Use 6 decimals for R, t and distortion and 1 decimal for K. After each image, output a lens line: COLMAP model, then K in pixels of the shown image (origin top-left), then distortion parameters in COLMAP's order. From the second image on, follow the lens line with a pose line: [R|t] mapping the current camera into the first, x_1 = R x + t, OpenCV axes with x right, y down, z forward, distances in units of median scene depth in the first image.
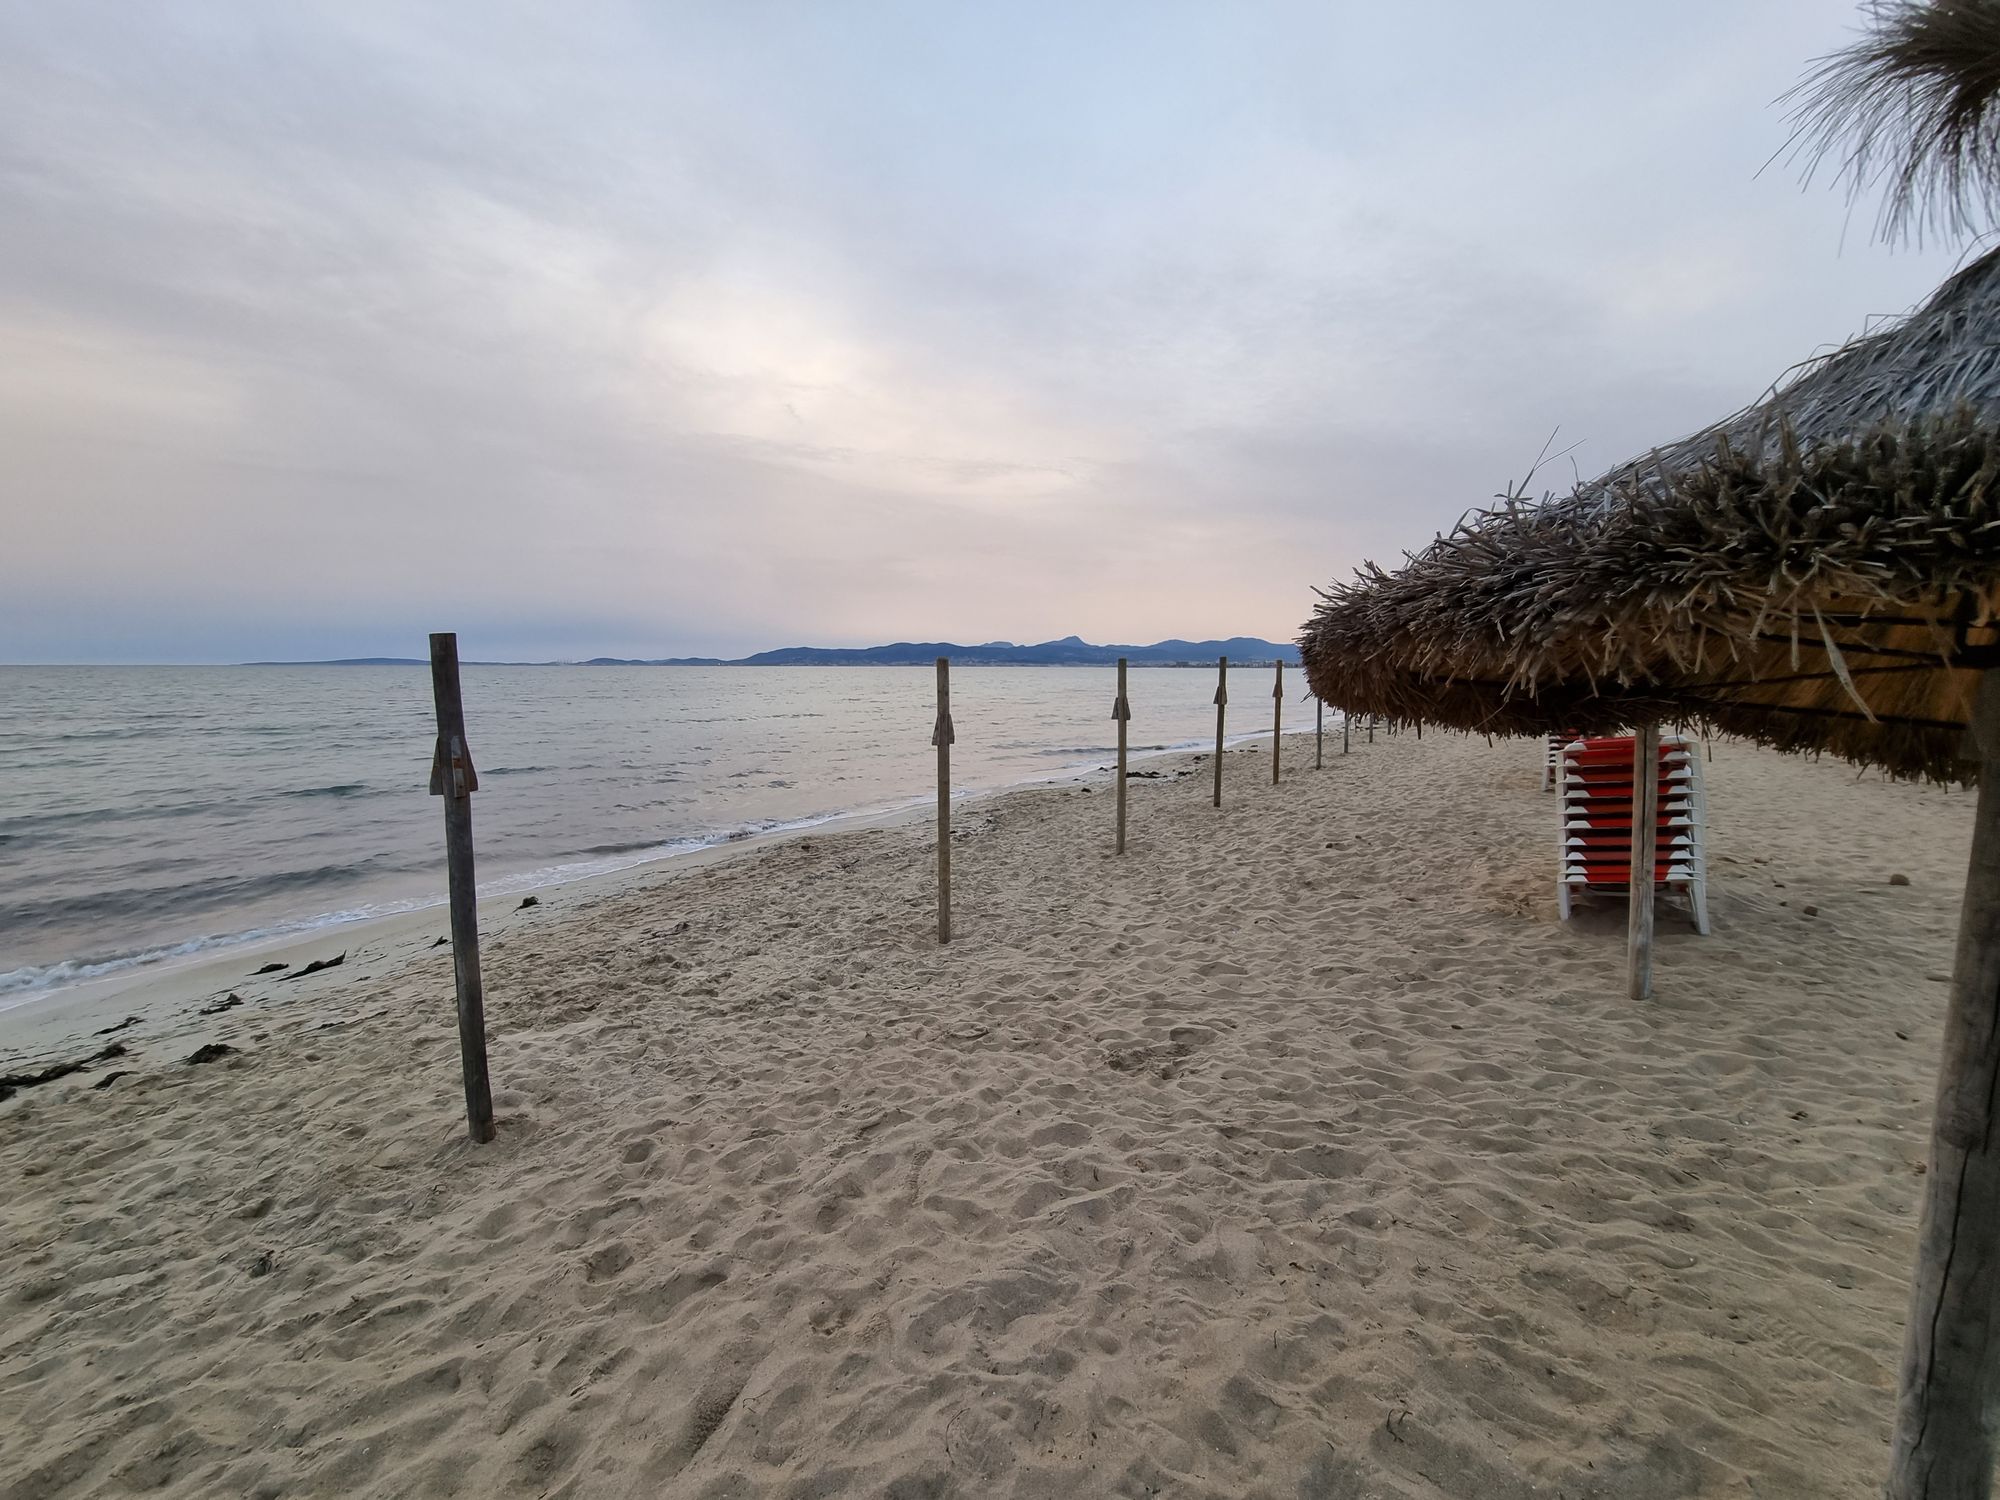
lens RADIAL K [[801.9, 0, 968.1], [0, 801.9, 786.9], [0, 0, 1]] dist [0.012804, 0.000426]
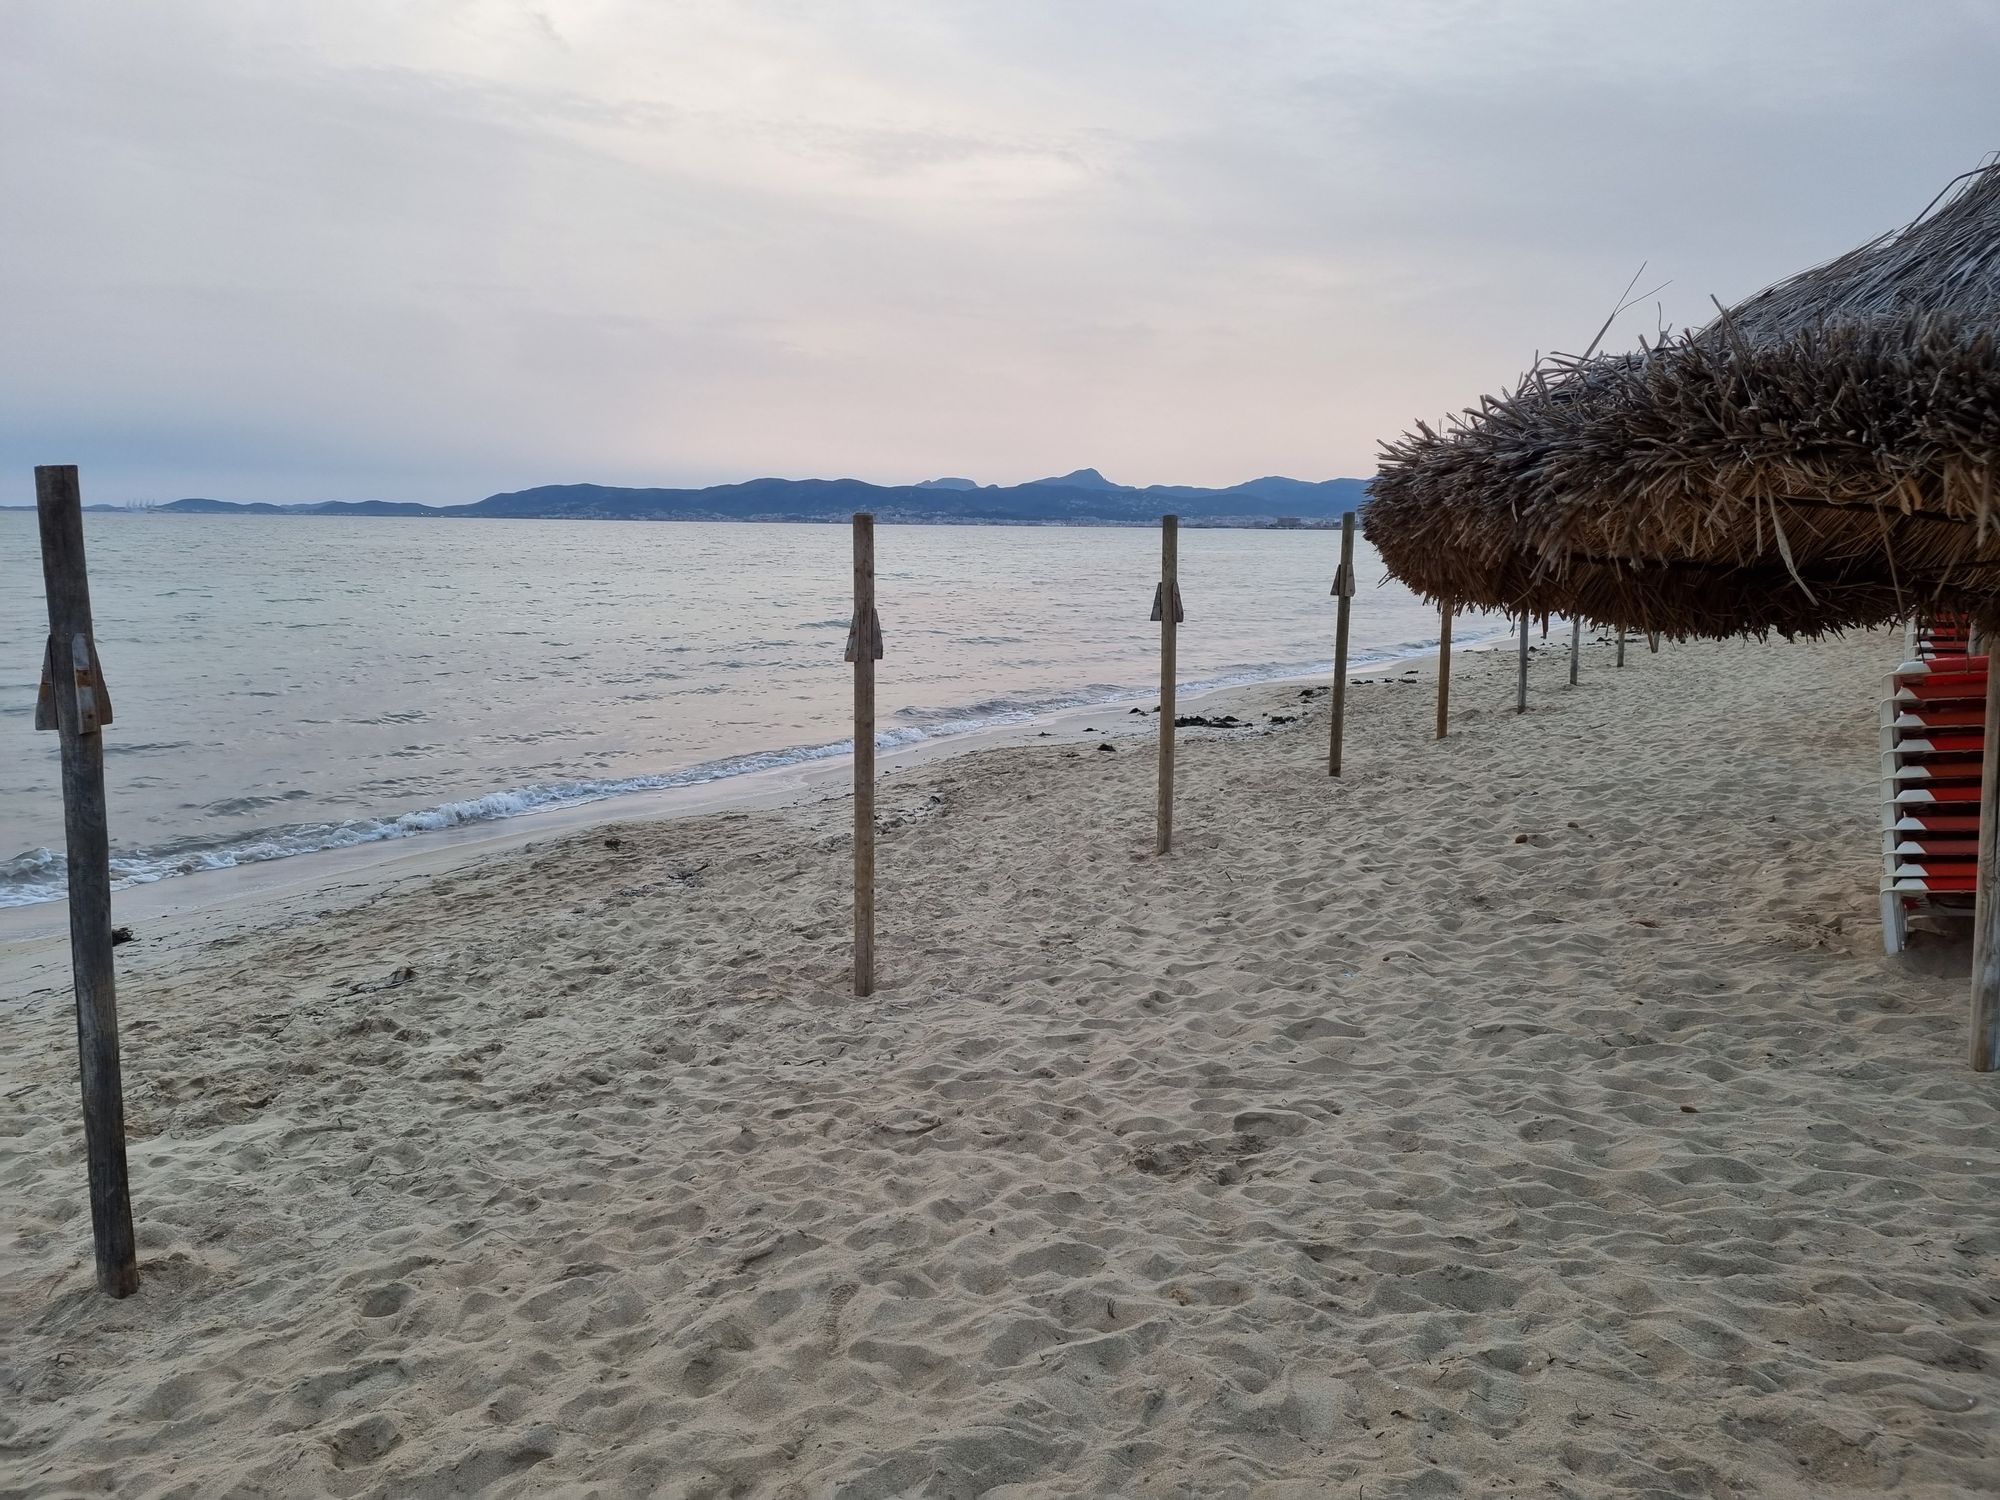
lens RADIAL K [[1526.2, 0, 1003.2], [0, 1526.2, 751.6], [0, 0, 1]] dist [0.061542, -0.021867]
pose [[0.997182, -0.001903, 0.074992, -0.014968], [0.001948, 0.999998, -0.000537, 0.020915], [-0.074991, 0.000682, 0.997184, -0.168089]]
